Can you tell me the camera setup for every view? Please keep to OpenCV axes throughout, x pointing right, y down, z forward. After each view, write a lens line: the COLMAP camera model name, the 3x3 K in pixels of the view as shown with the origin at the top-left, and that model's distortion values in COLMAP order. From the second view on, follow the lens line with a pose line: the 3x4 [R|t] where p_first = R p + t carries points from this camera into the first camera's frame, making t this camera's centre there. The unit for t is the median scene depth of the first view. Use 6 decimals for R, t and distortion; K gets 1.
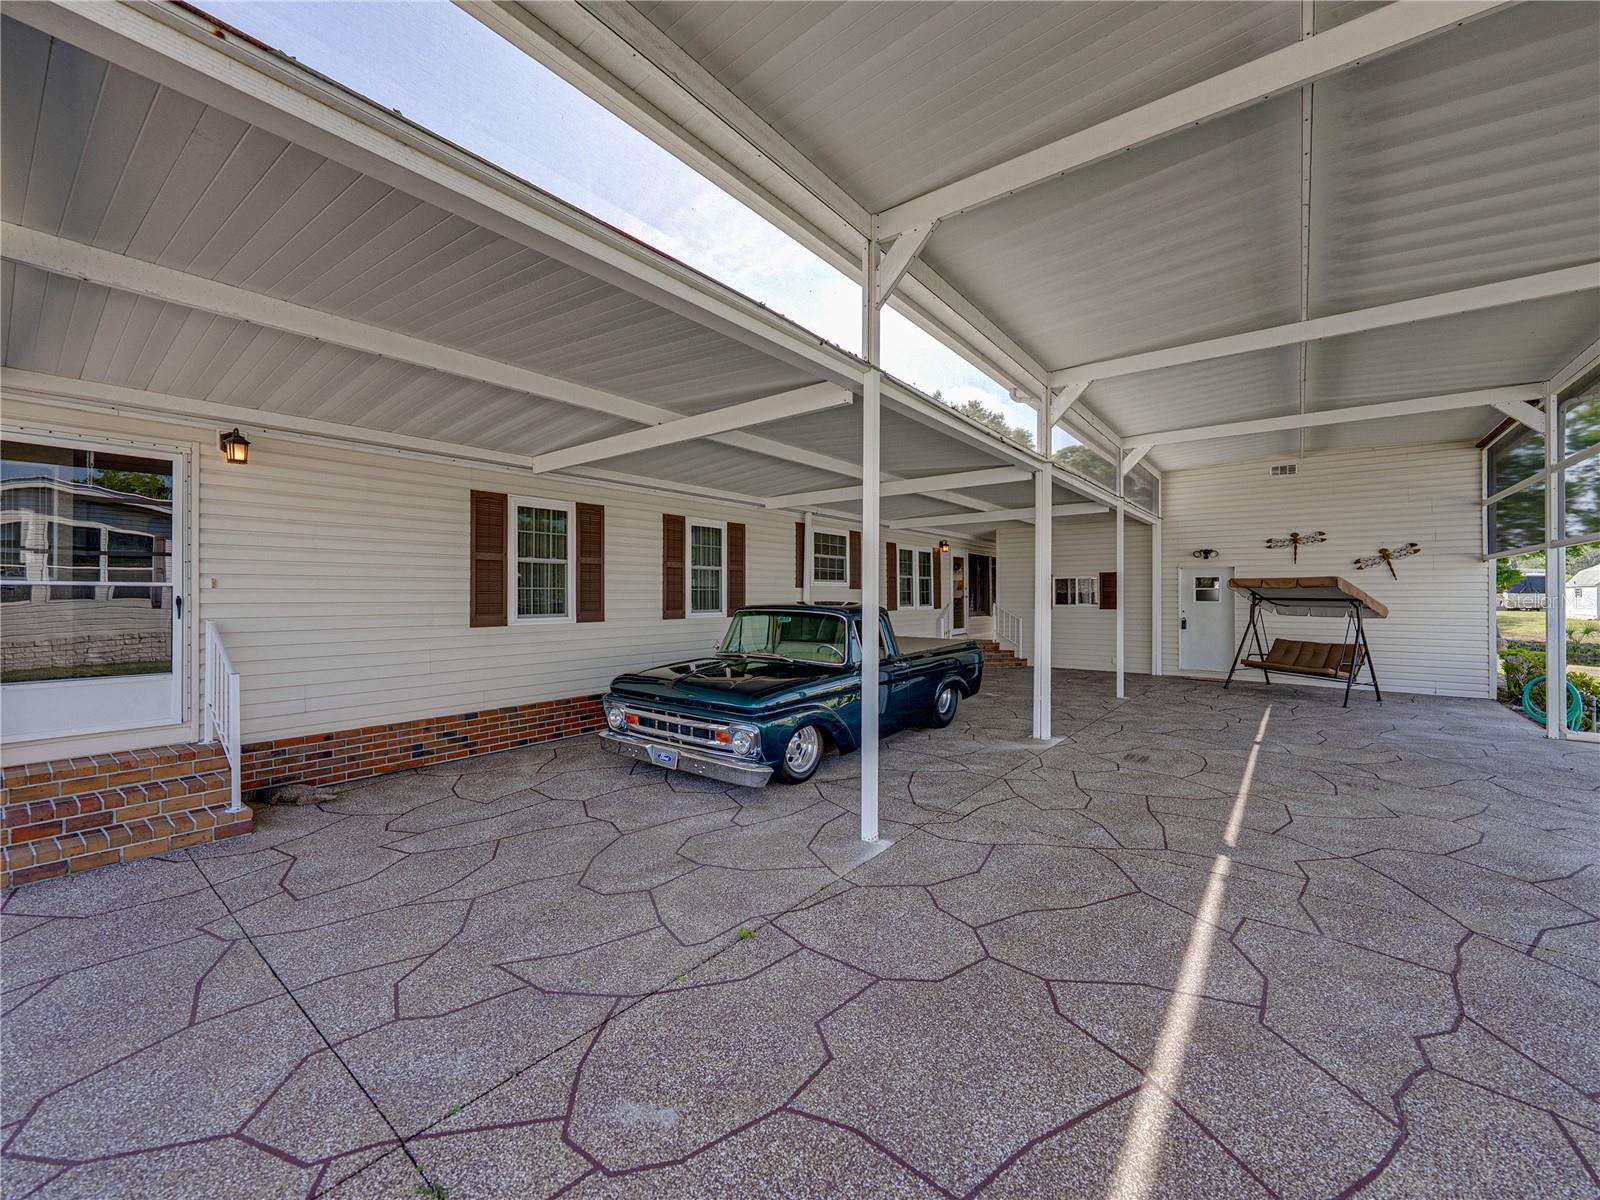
lens RADIAL K [[641.5, 0, 793.9], [0, 641.5, 592.2], [0, 0, 1]] dist [0.003555, -0.000591]
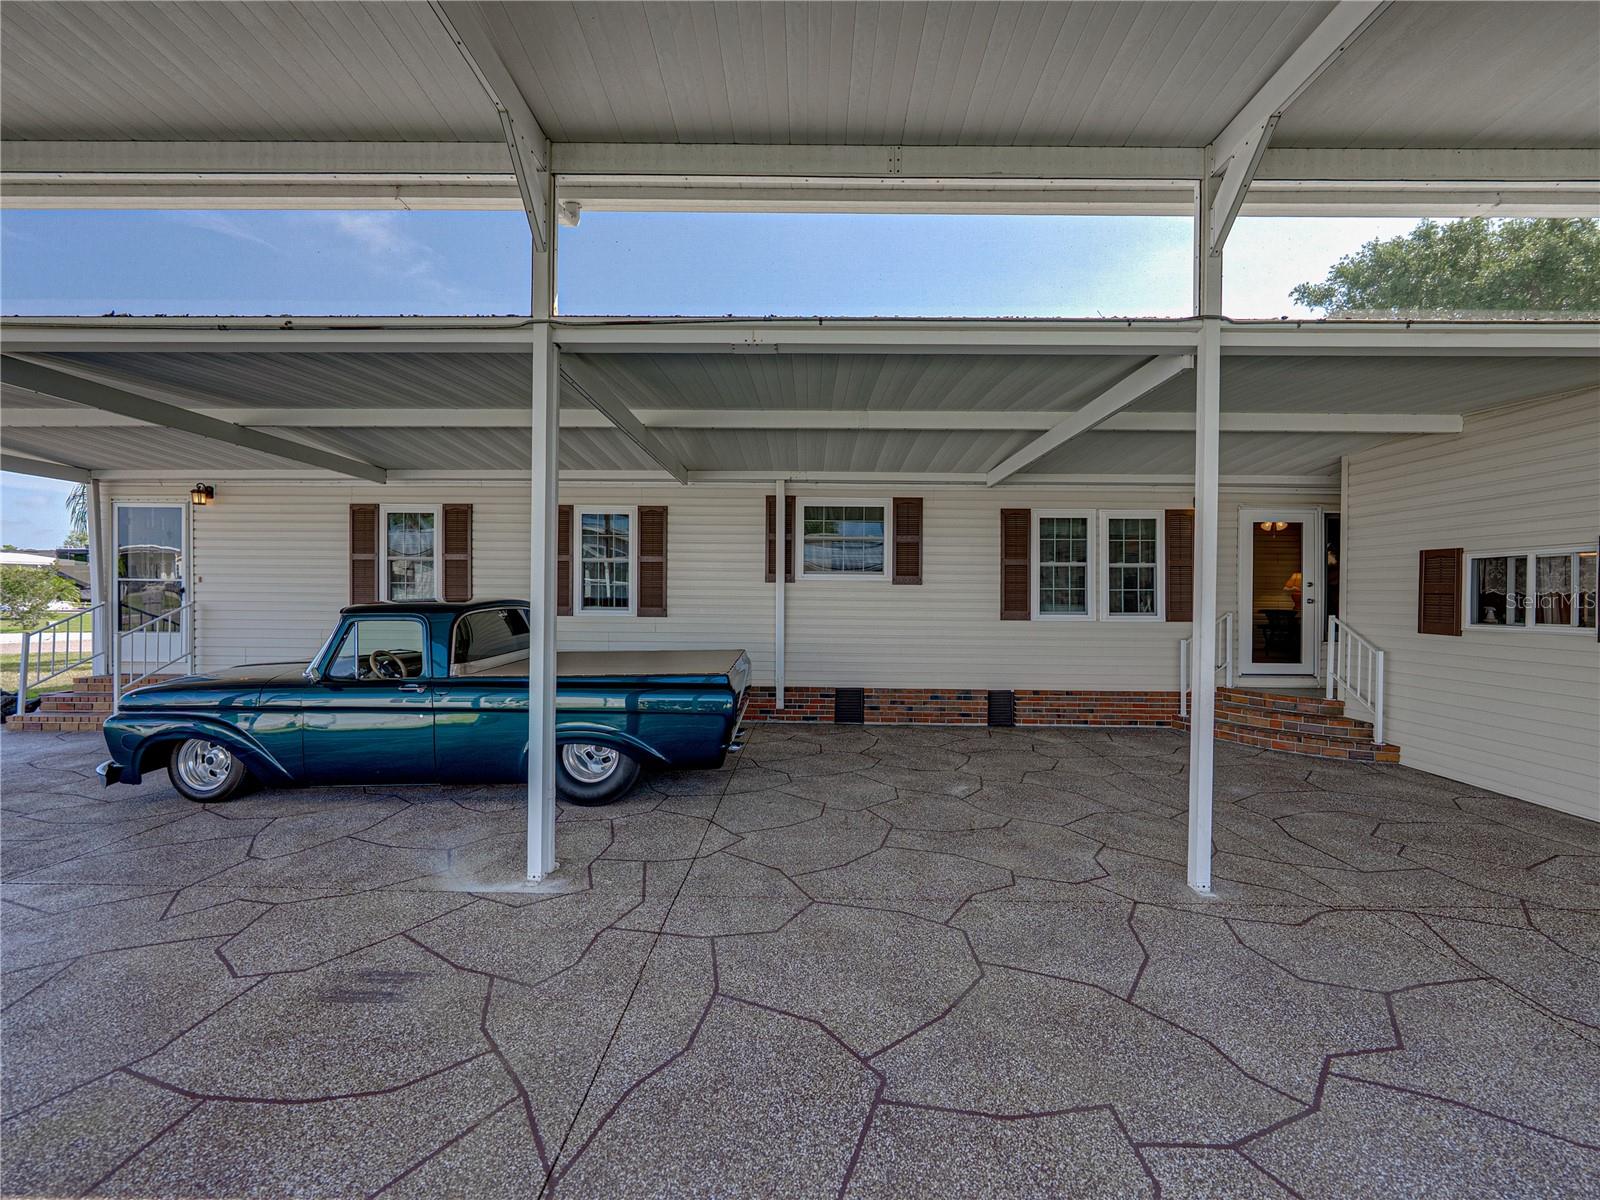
lens RADIAL K [[618.6, 0, 797.8], [0, 618.6, 594.8], [0, 0, 1]] dist [-0.004208, 0.000130]
pose [[0.611842, 0.011077, -0.790903, 1.326742], [-0.006310, 0.999938, 0.009124, 0.001717], [0.790955, -0.000592, 0.611874, 1.280752]]
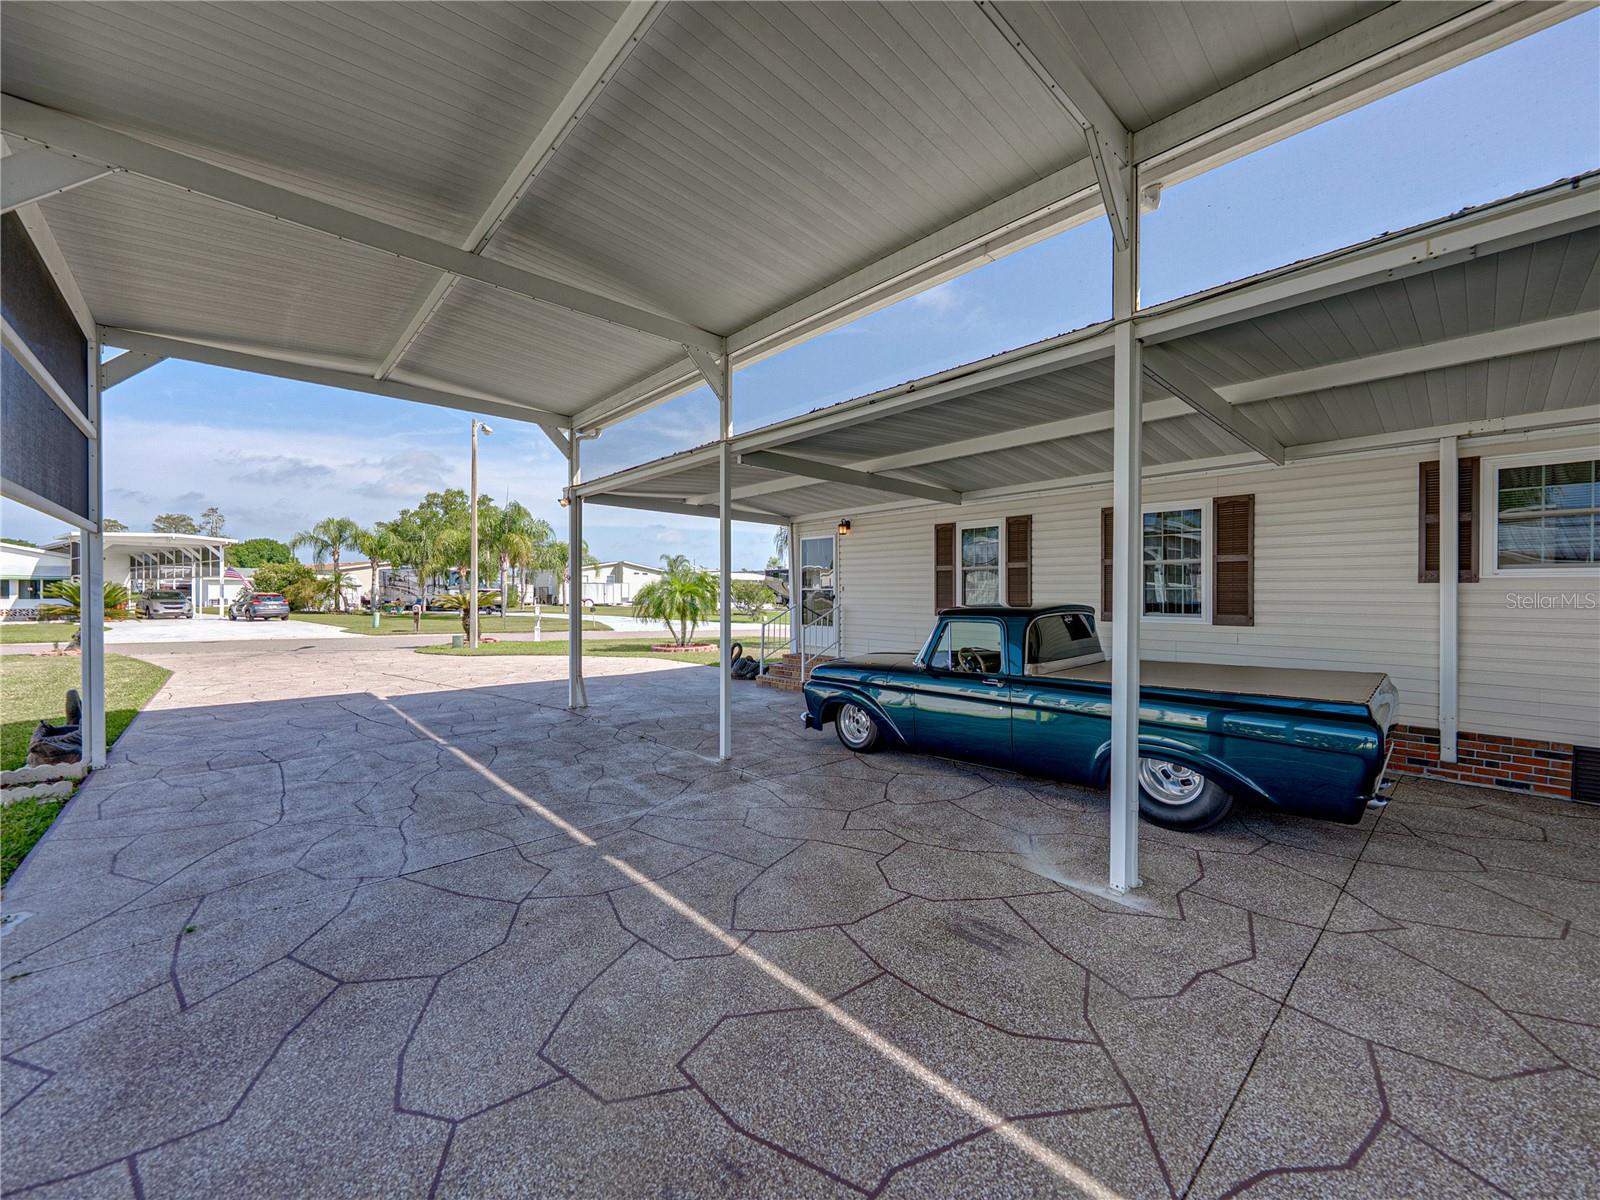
lens RADIAL K [[618.6, 0, 803.7], [0, 618.6, 597.8], [0, 0, 1]] dist [-0.004208, 0.000130]
pose [[-0.152728, 0.008341, -0.988233, 1.325938], [0.001896, 0.999965, 0.008147, 0.001032], [0.988266, -0.000630, -0.152739, 1.231281]]
